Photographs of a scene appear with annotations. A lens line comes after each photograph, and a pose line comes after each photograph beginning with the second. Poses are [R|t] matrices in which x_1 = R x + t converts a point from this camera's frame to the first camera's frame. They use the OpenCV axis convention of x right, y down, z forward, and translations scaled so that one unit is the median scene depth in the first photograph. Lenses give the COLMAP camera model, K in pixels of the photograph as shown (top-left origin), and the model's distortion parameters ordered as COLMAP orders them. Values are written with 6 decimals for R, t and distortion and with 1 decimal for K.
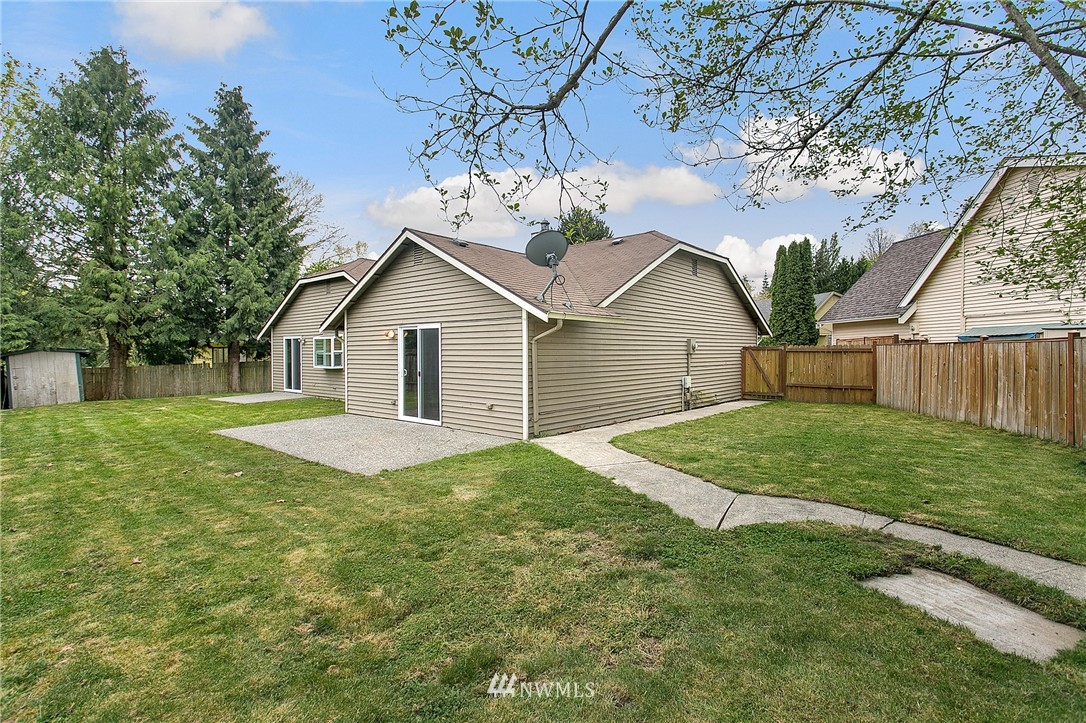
lens RADIAL K [[514.6, 0, 538.1], [0, 514.6, 355.1], [0, 0, 1]] dist [-0.000855, -0.000268]
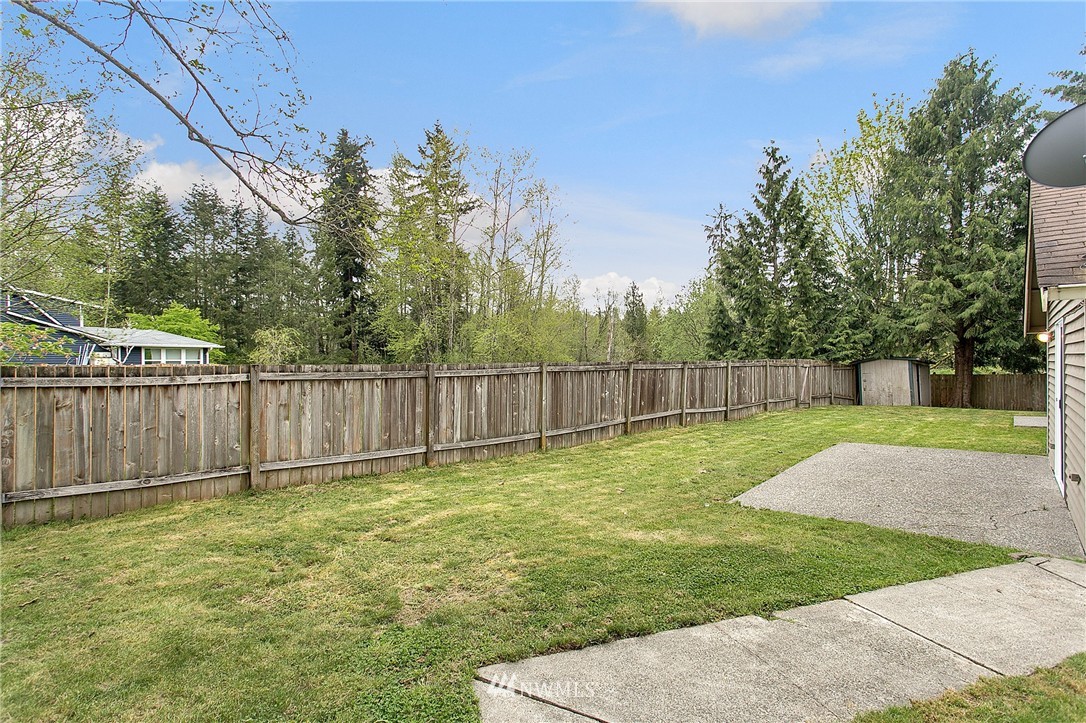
lens RADIAL K [[514.6, 0, 538.1], [0, 514.6, 355.1], [0, 0, 1]] dist [-0.000855, -0.000268]
pose [[-0.024616, -0.006854, -0.999673, 0.744747], [0.001101, 0.999976, -0.006883, -0.031193], [0.999696, -0.001270, -0.024608, 0.839673]]
